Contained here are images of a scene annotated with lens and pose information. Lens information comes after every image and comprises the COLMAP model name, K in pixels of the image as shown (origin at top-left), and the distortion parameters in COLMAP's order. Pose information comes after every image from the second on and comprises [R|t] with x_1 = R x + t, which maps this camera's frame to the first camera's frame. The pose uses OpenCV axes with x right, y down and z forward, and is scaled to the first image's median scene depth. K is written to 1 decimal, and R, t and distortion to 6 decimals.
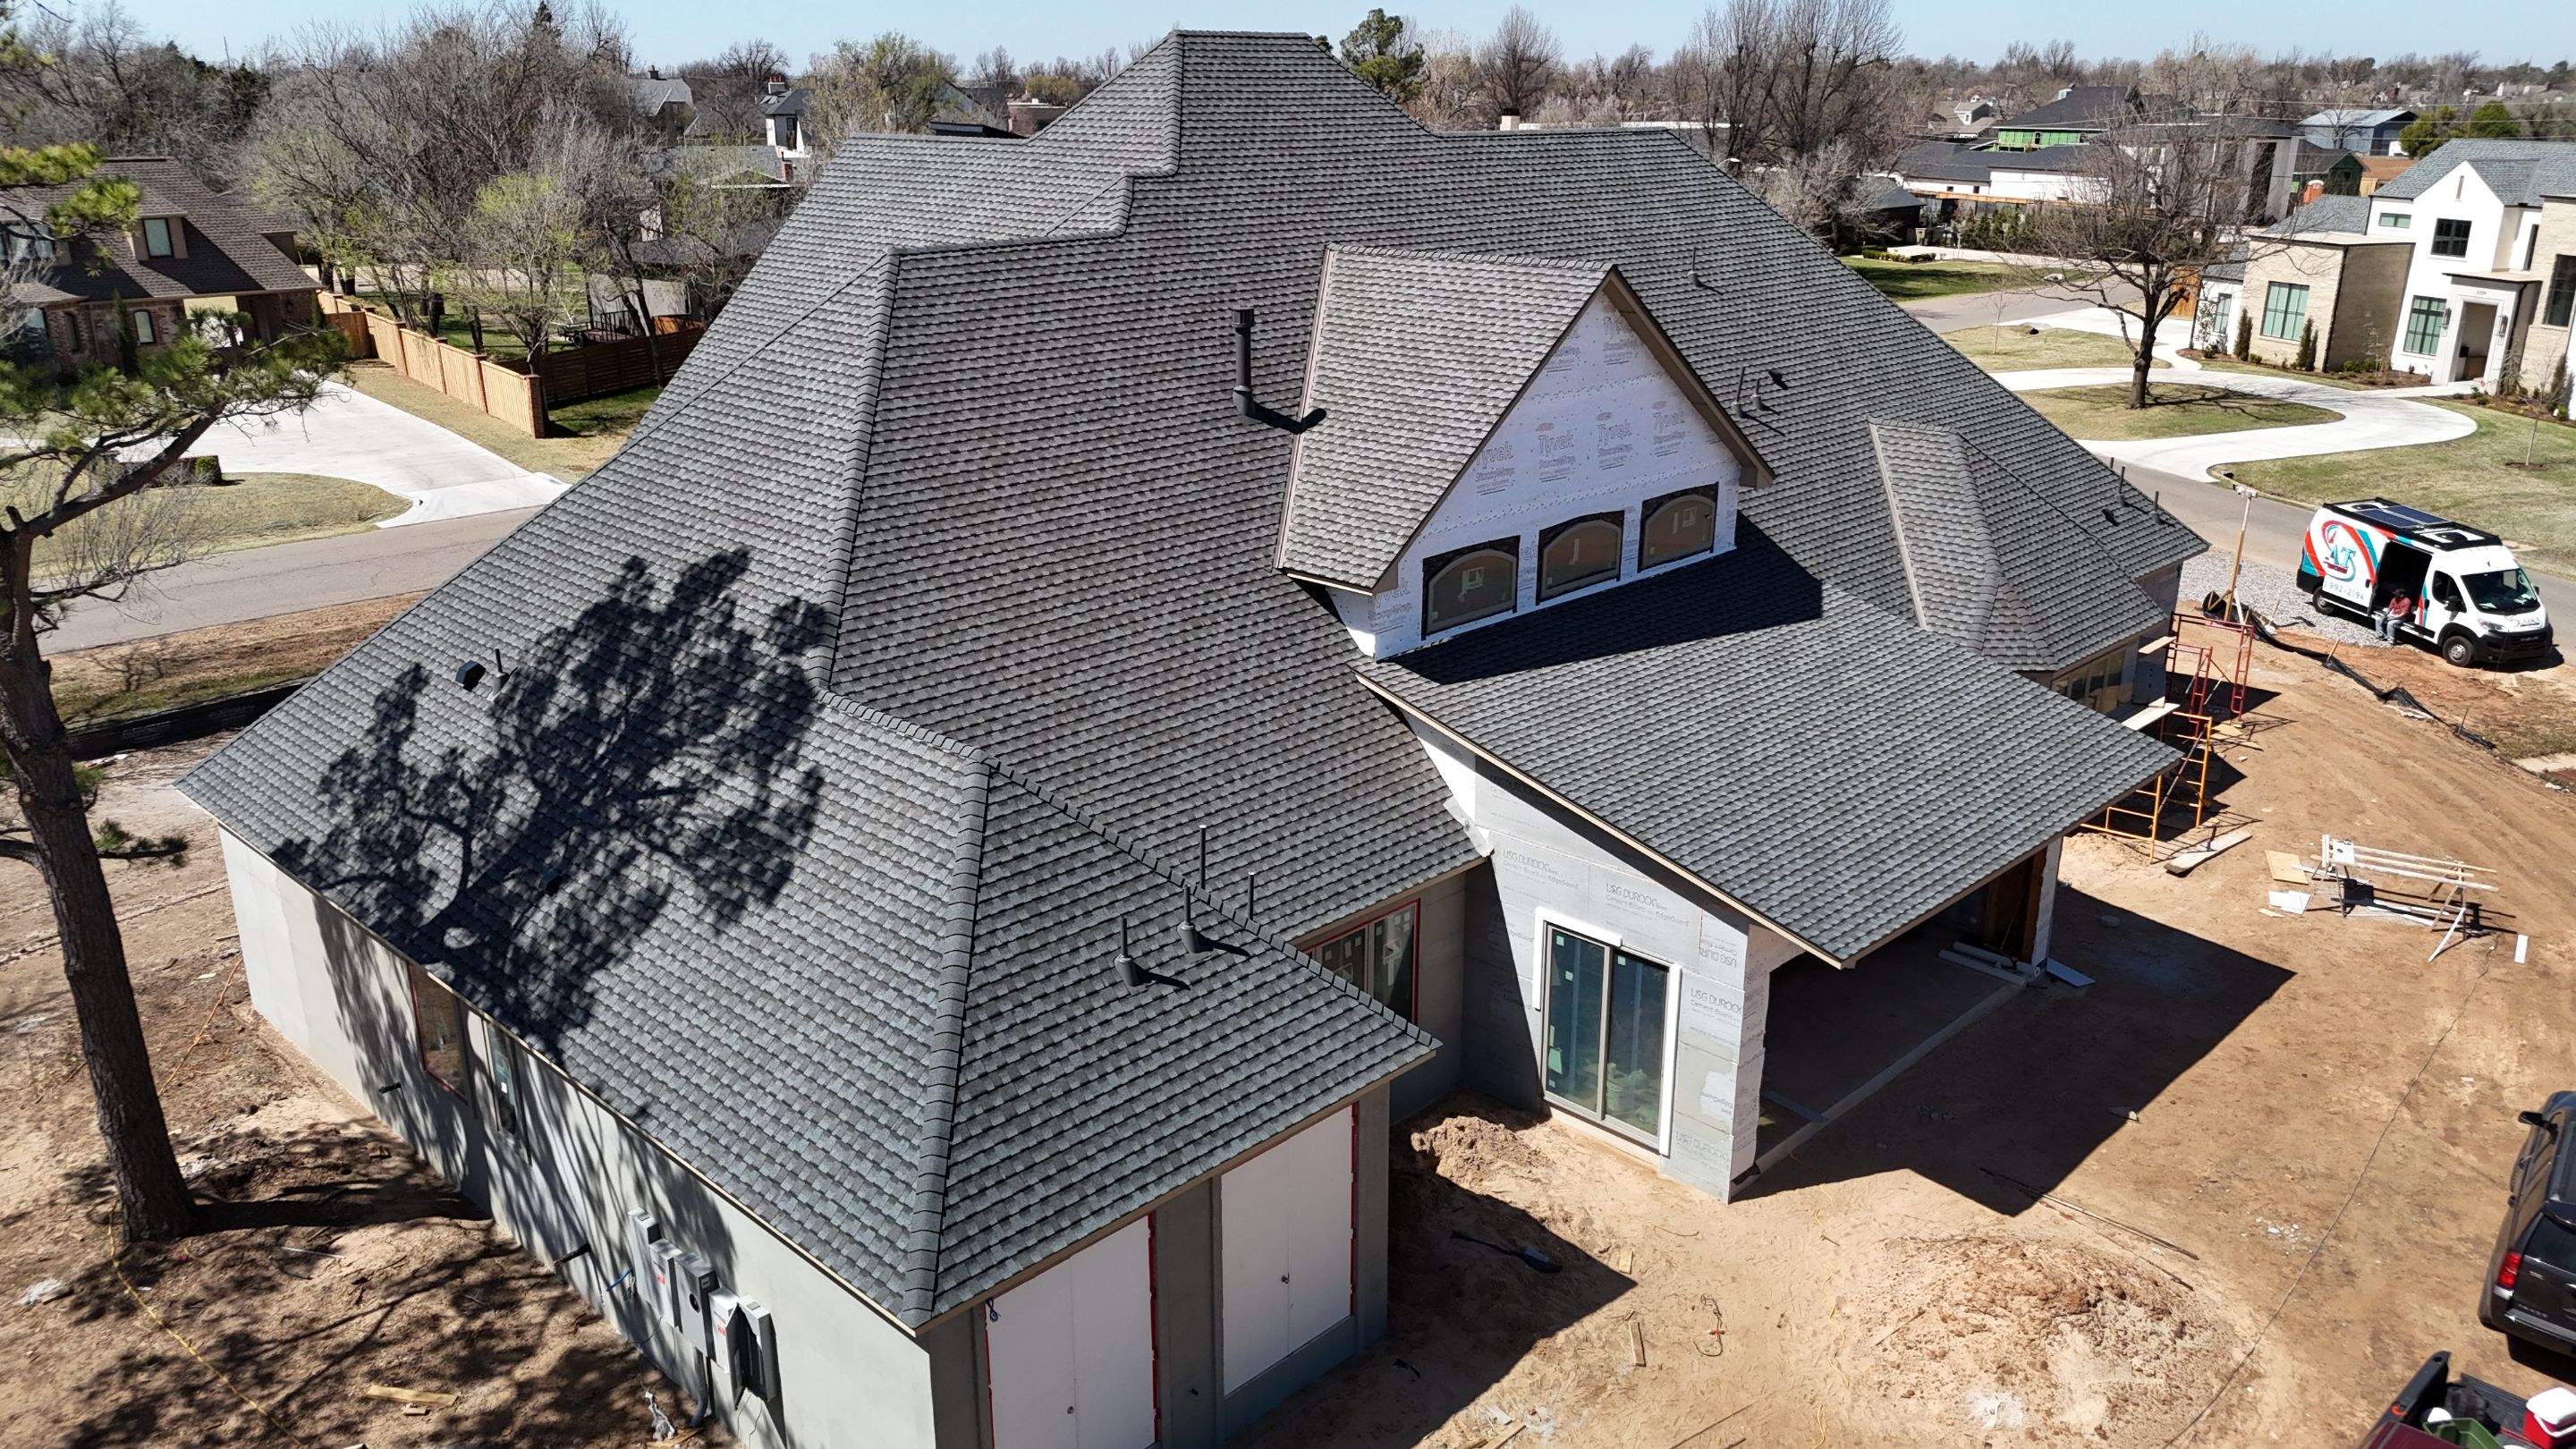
lens RADIAL K [[1893.0, 0, 1288.0], [0, 1893.0, 724.5], [0, 0, 1]] dist [0.090305, -0.095128]
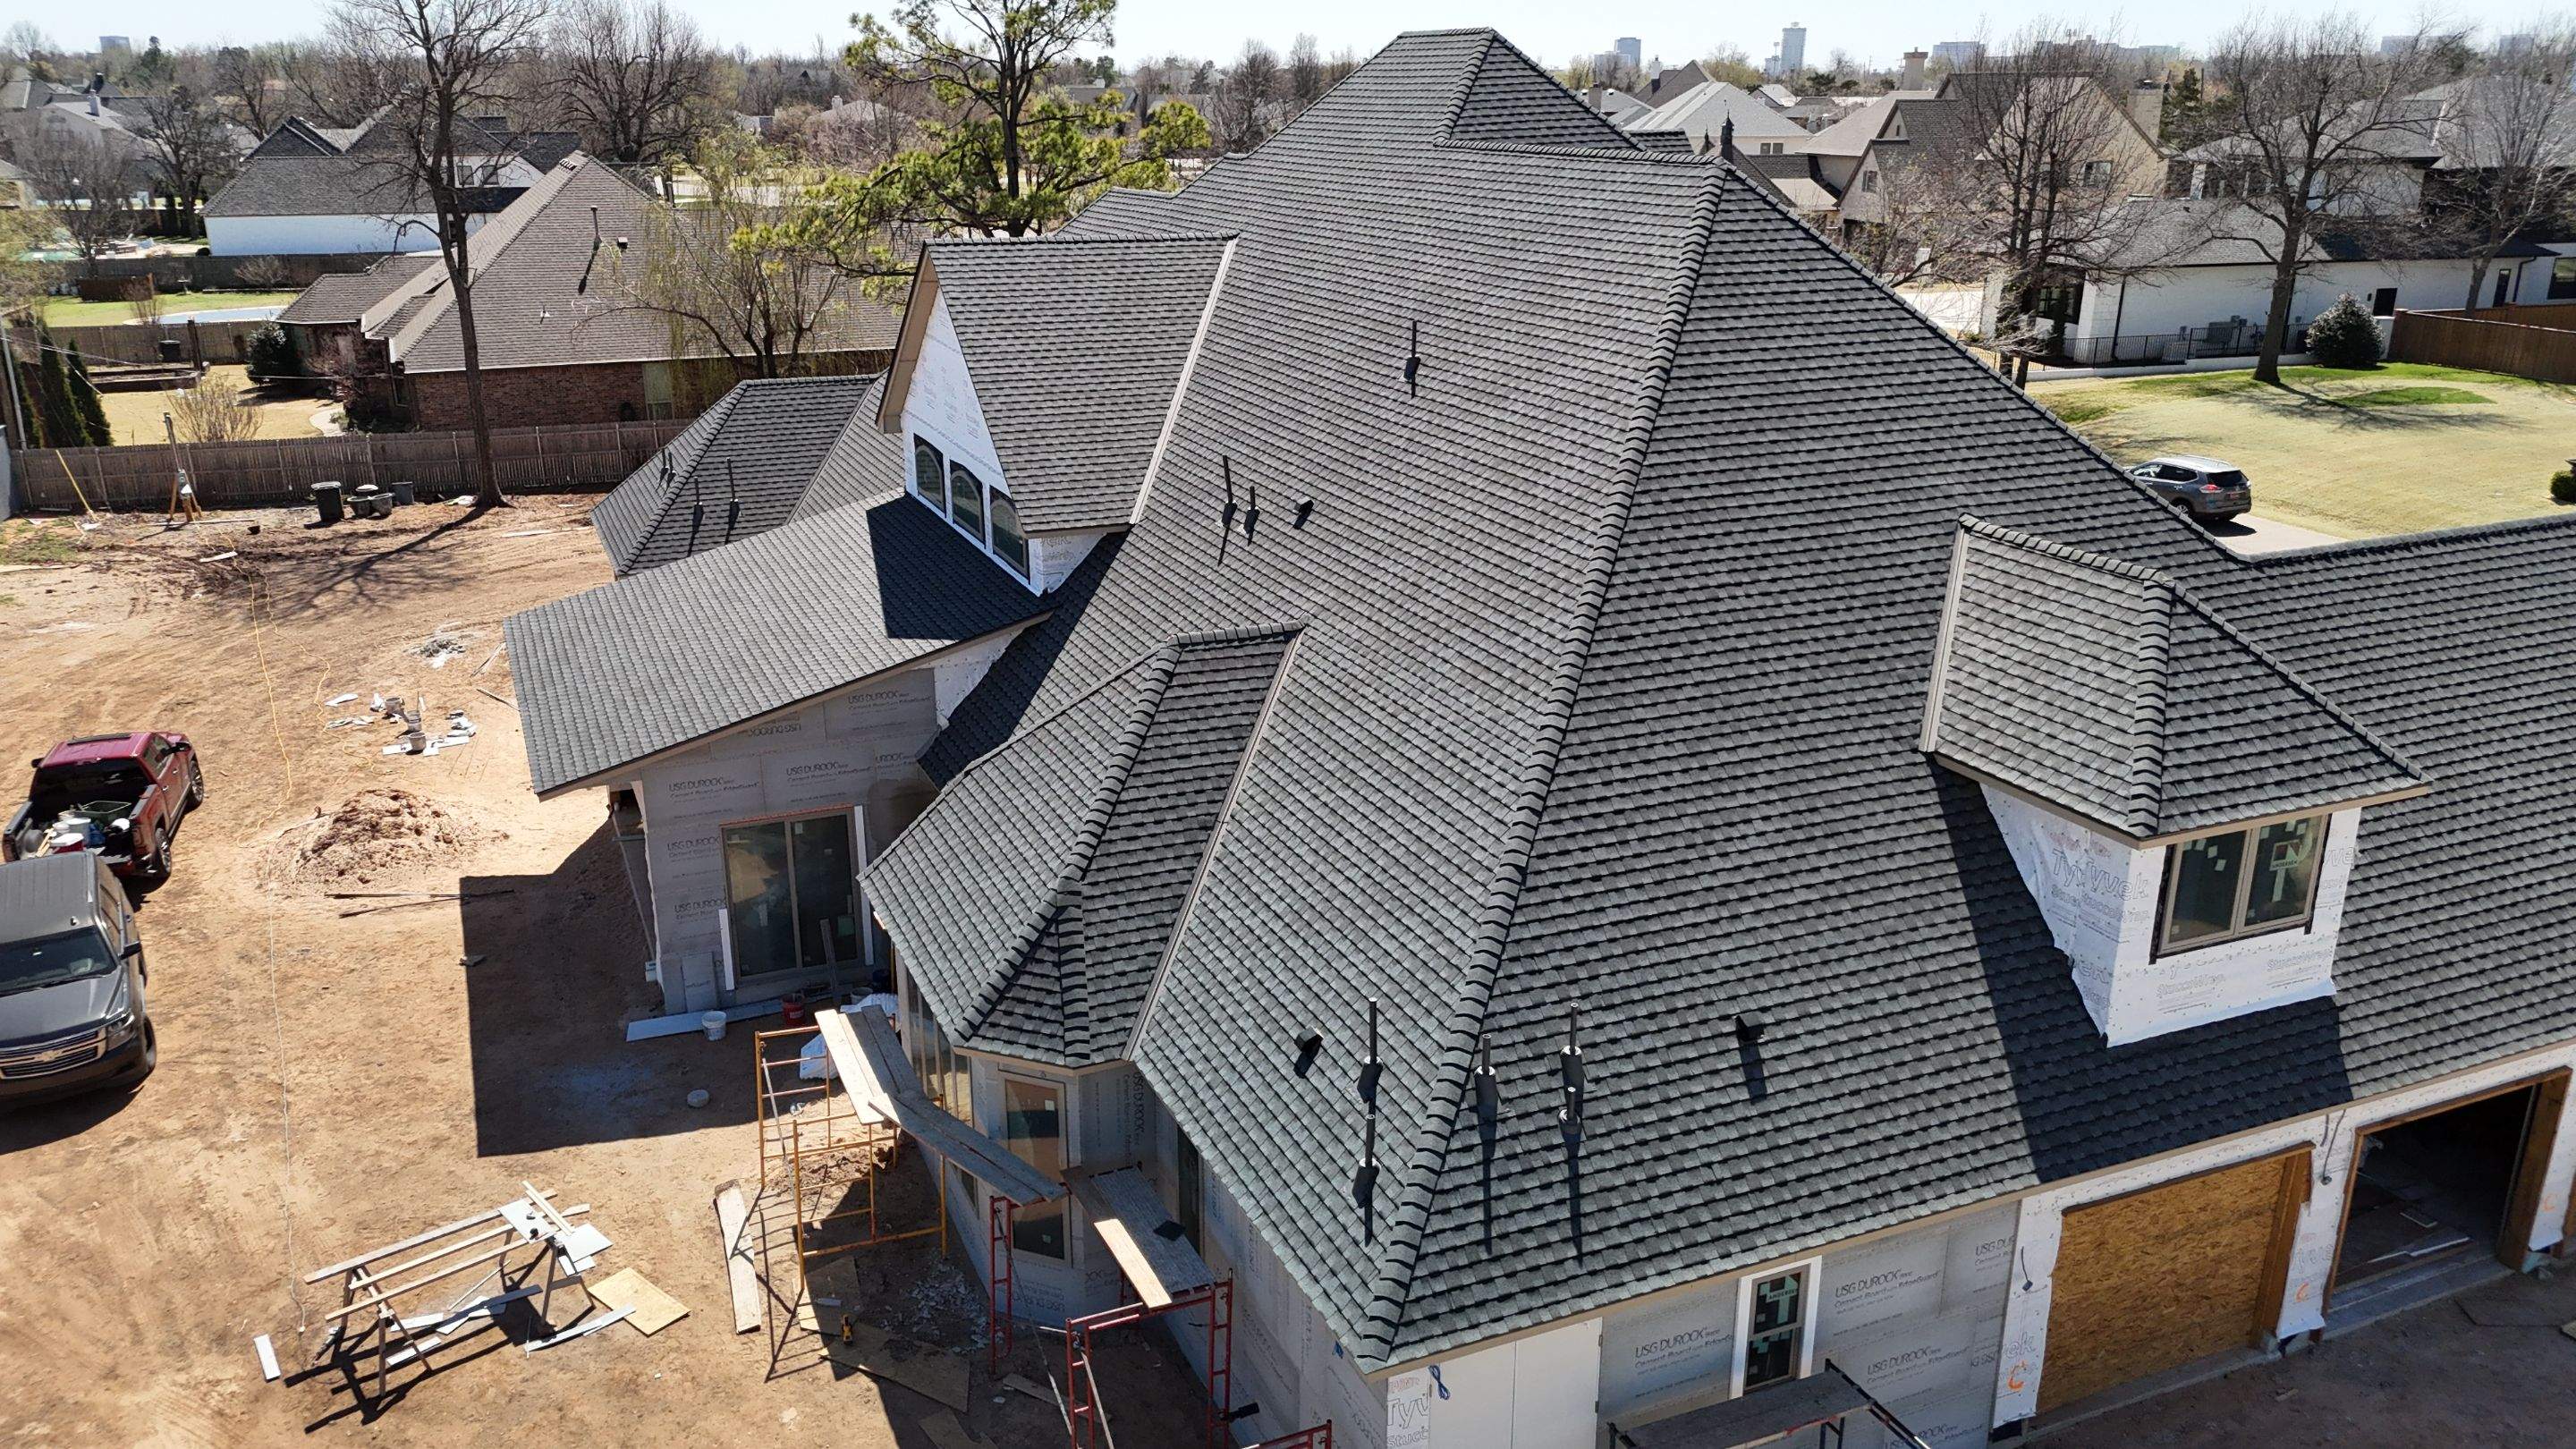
lens RADIAL K [[1893.0, 0, 1288.0], [0, 1893.0, 724.5], [0, 0, 1]] dist [0.090305, -0.095128]
pose [[-0.371746, 0.300016, -0.878519, 1.338989], [-0.293372, 0.859875, 0.417789, -0.603879], [0.880760, 0.413044, -0.231639, 1.786504]]
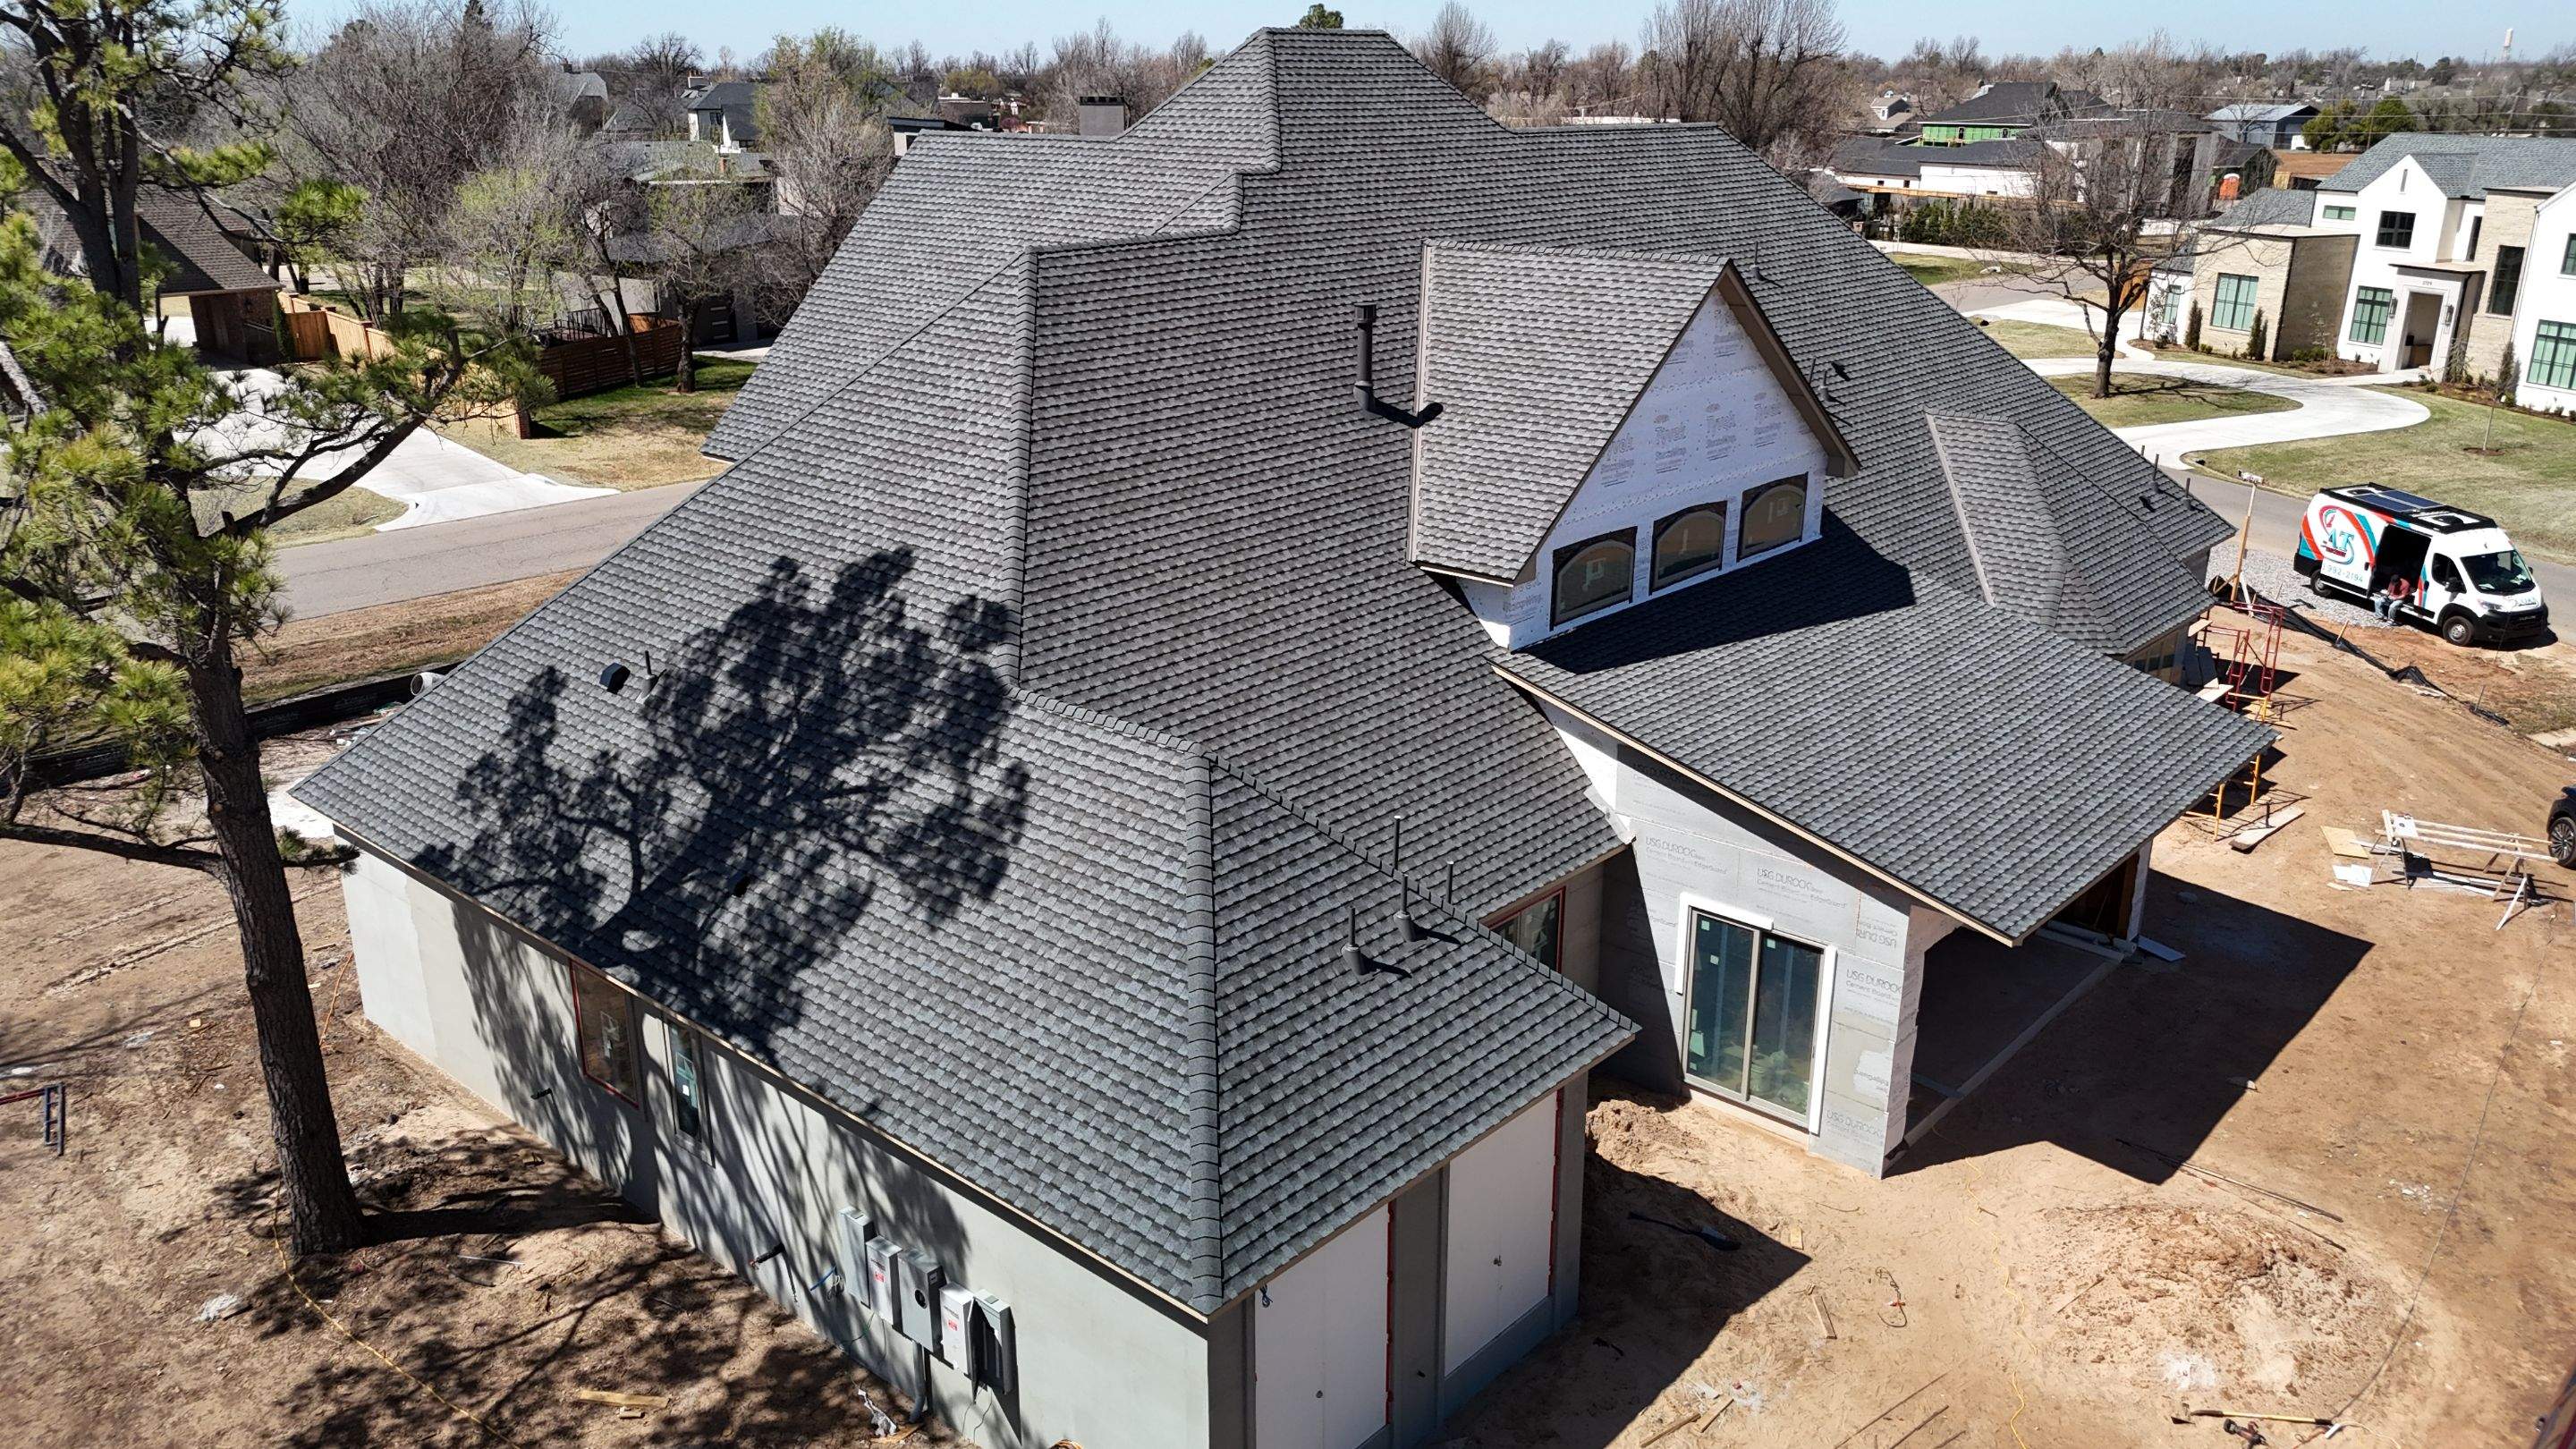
lens RADIAL K [[1893.0, 0, 1288.0], [0, 1893.0, 724.5], [0, 0, 1]] dist [0.090305, -0.095128]
pose [[0.999005, -0.013979, 0.042360, -0.125364], [0.013872, 0.999900, 0.002830, 0.000716], [-0.042396, -0.002240, 0.999098, -0.007194]]
